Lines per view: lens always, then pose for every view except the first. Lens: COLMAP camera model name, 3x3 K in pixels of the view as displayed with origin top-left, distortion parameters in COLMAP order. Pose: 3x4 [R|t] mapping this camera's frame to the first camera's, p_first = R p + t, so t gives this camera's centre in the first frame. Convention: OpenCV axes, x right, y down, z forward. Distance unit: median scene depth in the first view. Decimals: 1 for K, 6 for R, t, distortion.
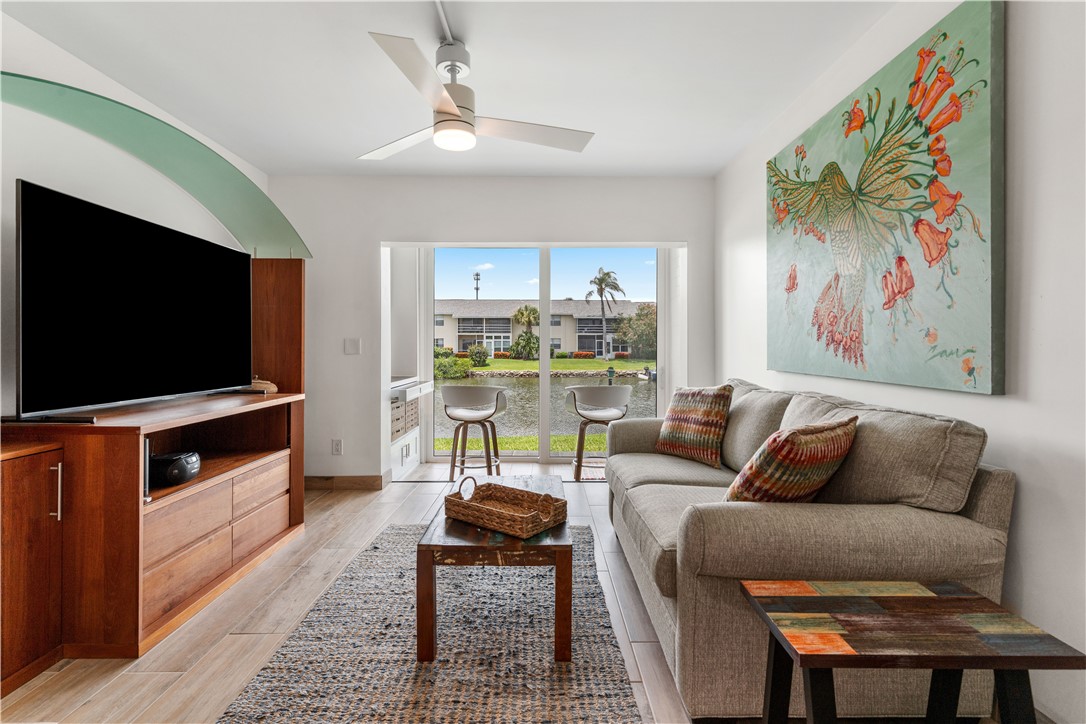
lens RADIAL K [[518.3, 0, 545.7], [0, 518.3, 354.0], [0, 0, 1]] dist [0.001328, -0.000082]
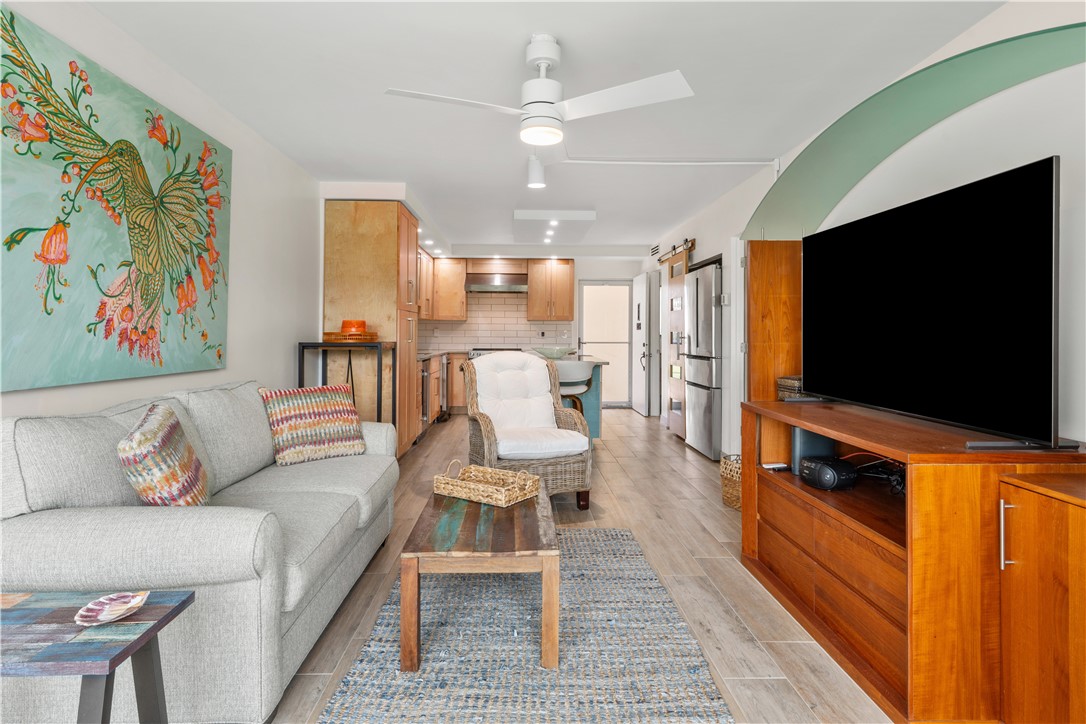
lens RADIAL K [[587.9, 0, 543.3], [0, 587.9, 329.9], [0, 0, 1]] dist [0.000020, 0.000700]
pose [[-0.999513, -0.006625, -0.030497, -0.150476], [-0.006840, 0.999953, 0.006939, -0.054944], [0.030450, 0.007144, -0.999511, 2.132041]]
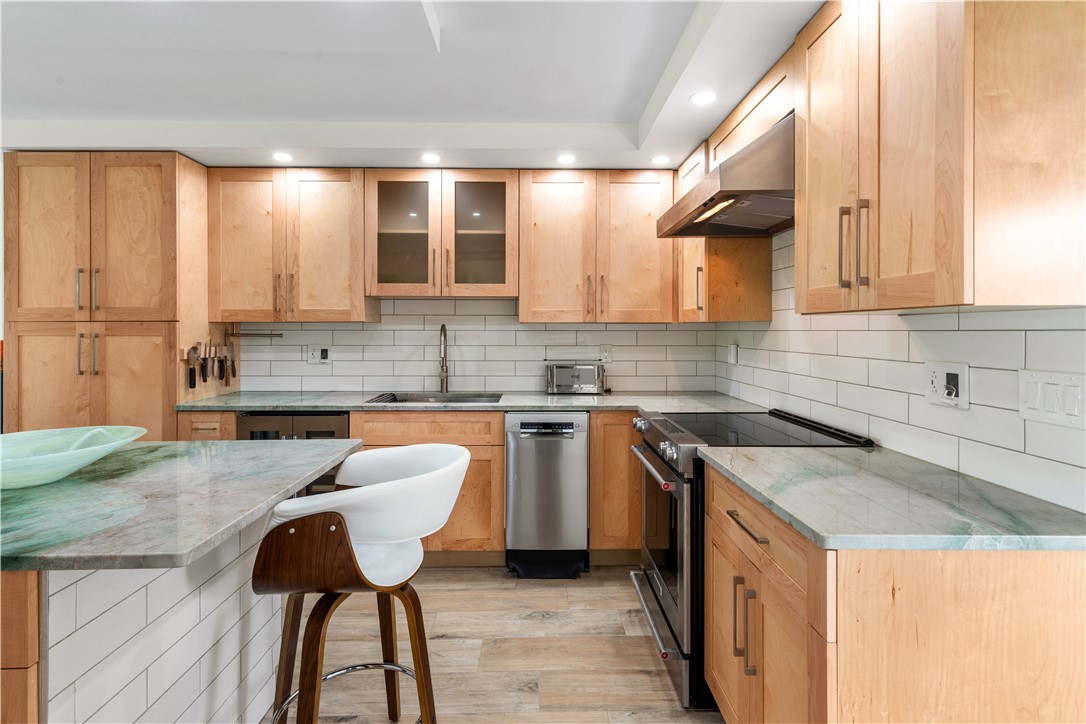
lens RADIAL K [[530.6, 0, 540.6], [0, 530.6, 327.8], [0, 0, 1]] dist [0.007237, -0.000029]
pose [[0.002058, 0.003928, 0.999990, -0.933766], [0.015547, 0.999871, -0.003960, -0.073838], [-0.999877, 0.015555, 0.001997, -1.326723]]
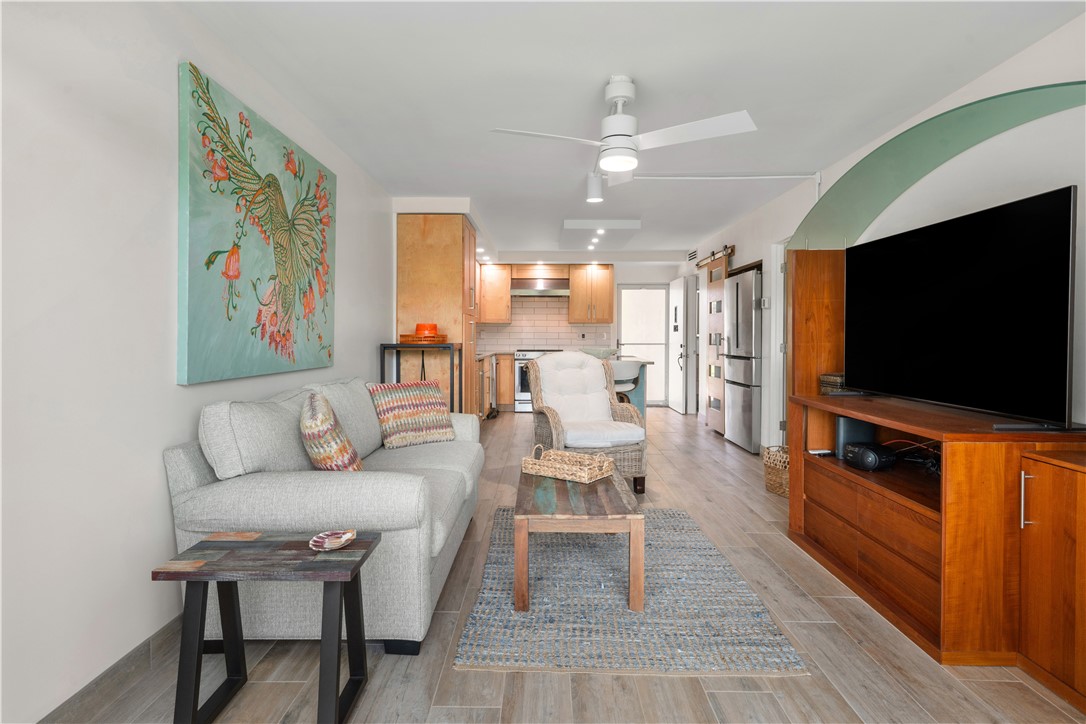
lens RADIAL K [[582.9, 0, 542.4], [0, 582.9, 345.1], [0, 0, 1]] dist [0.000551, 0.000222]
pose [[-0.999921, -0.004497, 0.011756, -0.027092], [-0.004146, 0.999552, 0.029642, -0.055720], [-0.011884, 0.029591, -0.999491, 2.305113]]
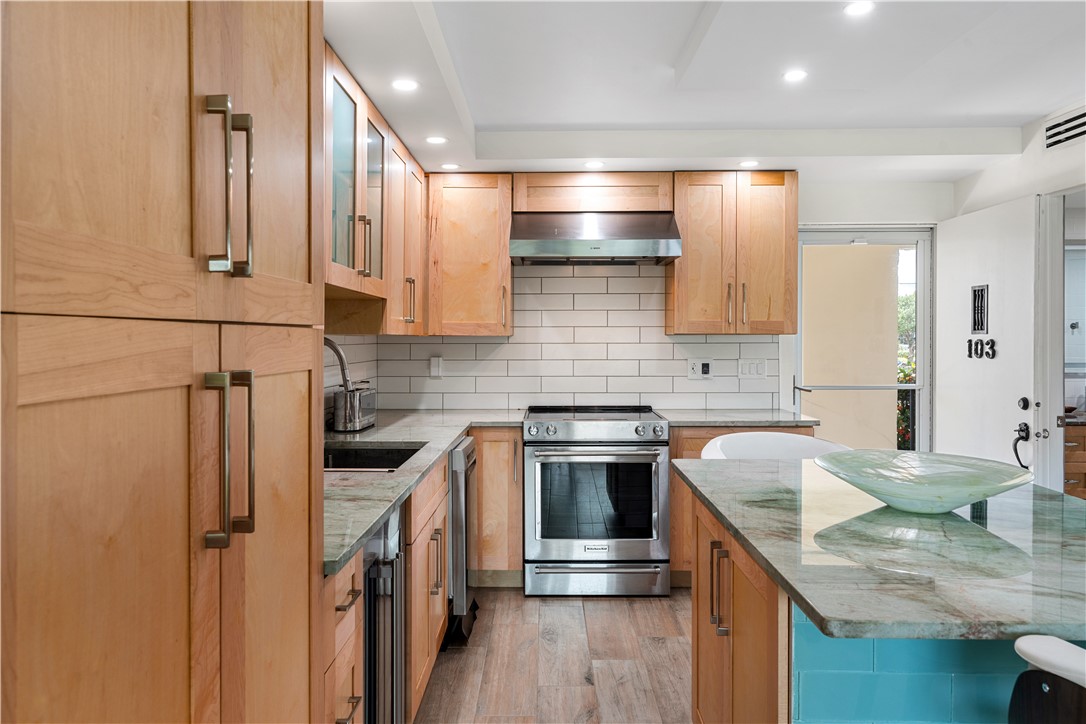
lens RADIAL K [[752.3, 0, 538.9], [0, 752.3, 339.5], [0, 0, 1]] dist [0.003616, 0.000455]
pose [[-0.999733, 0.000849, 0.023070, 0.126510], [0.001216, 0.999873, 0.015897, -0.107151], [-0.023053, 0.015921, -0.999607, 0.165521]]
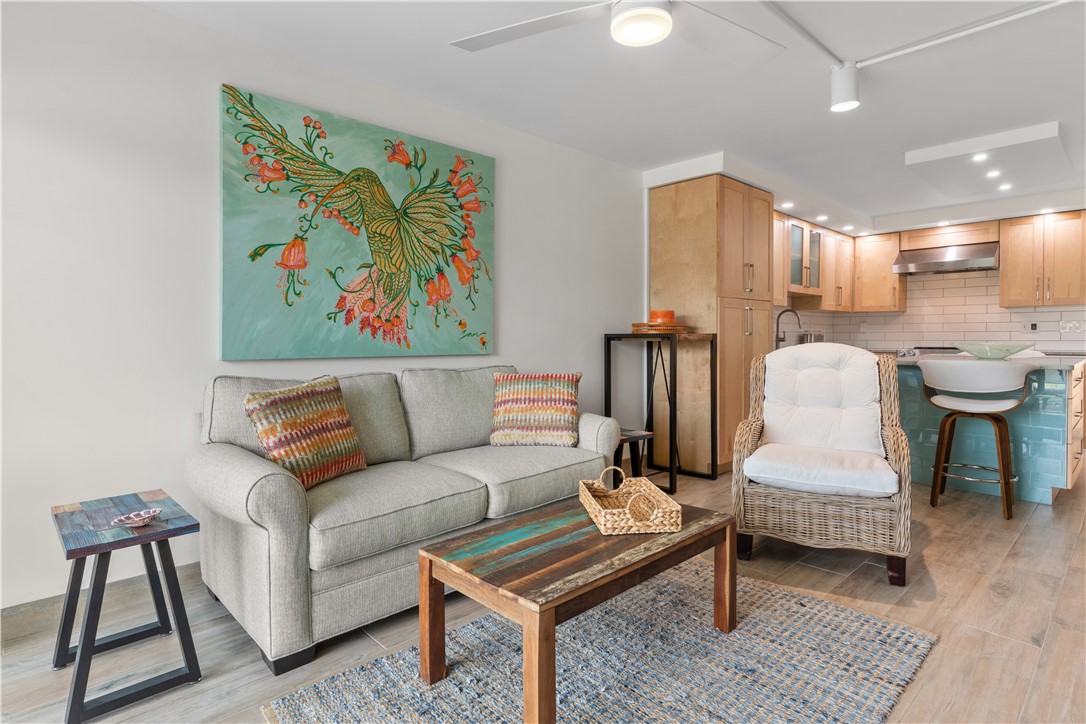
lens RADIAL K [[572.7, 0, 537.9], [0, 572.7, 341.7], [0, 0, 1]] dist [-0.000588, 0.001524]
pose [[-0.679174, -0.005902, 0.733953, -0.656595], [0.012450, 0.999731, 0.019560, -0.009343], [-0.733872, 0.022423, -0.678918, 1.649475]]
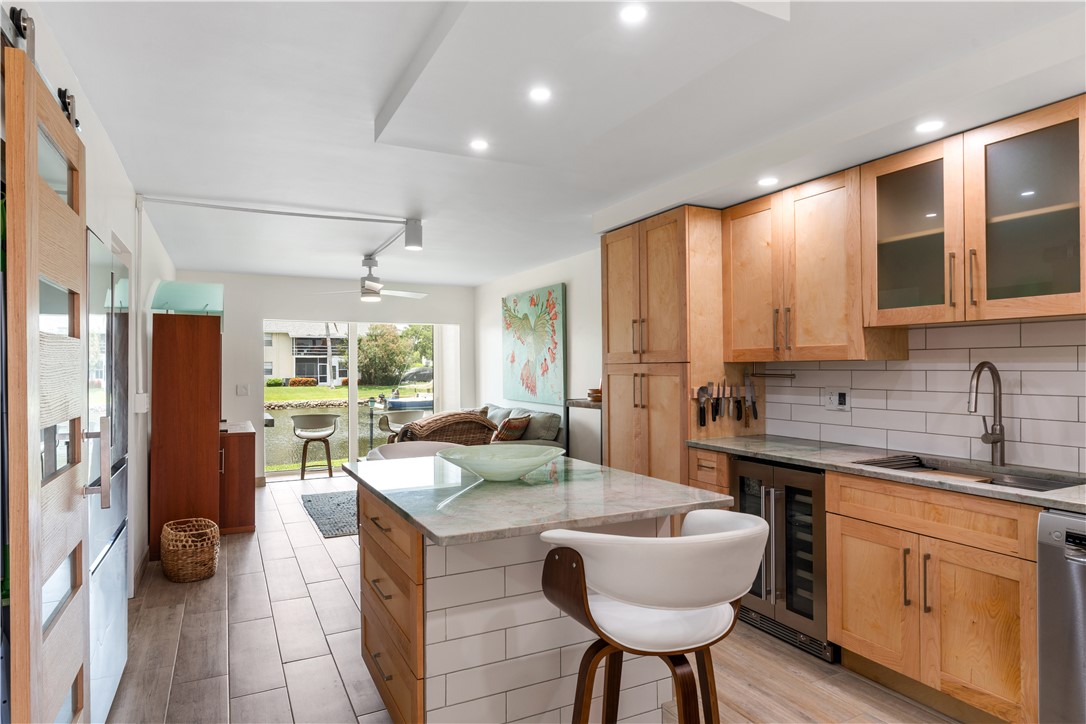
lens RADIAL K [[626.1, 0, 543.0], [0, 626.1, 362.0], [0, 0, 1]] dist [-0.002487, 0.000296]
pose [[0.895827, -0.002751, 0.444395, -0.708953], [0.013650, 0.999679, -0.021328, -0.079908], [-0.444194, 0.025172, 0.895577, -1.722581]]
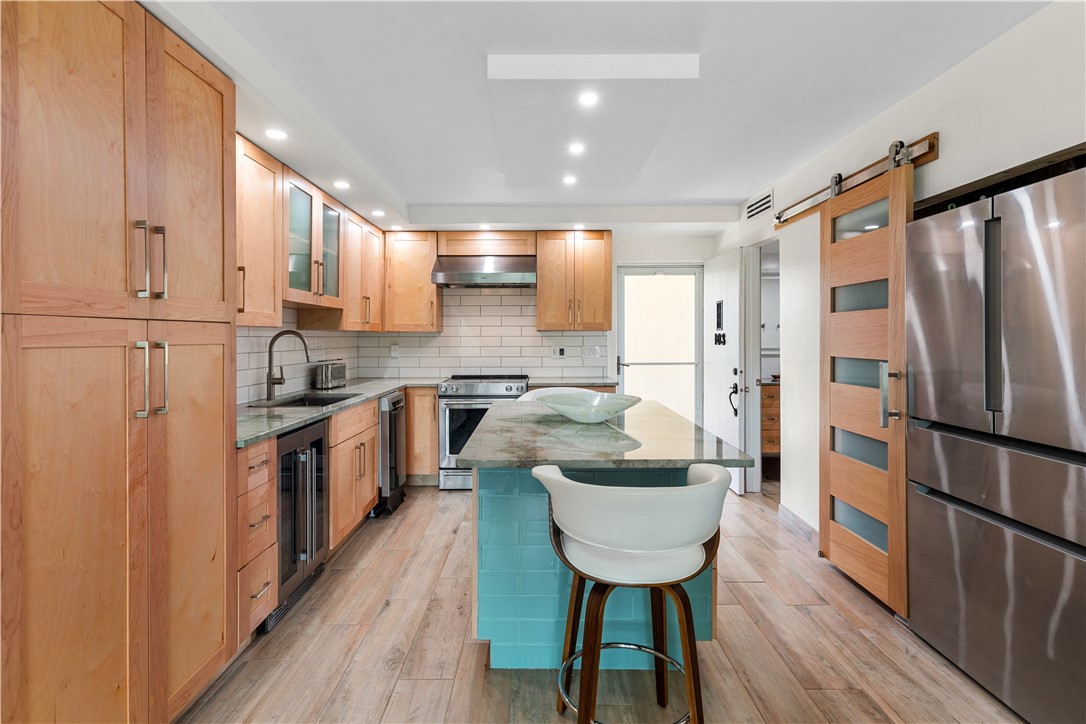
lens RADIAL K [[525.5, 0, 541.8], [0, 525.5, 336.0], [0, 0, 1]] dist [0.005127, -0.000342]
pose [[-0.999986, 0.001640, 0.005034, -0.194309], [0.001709, 0.999904, 0.013735, -0.097556], [-0.005011, 0.013743, -0.999893, 0.417937]]
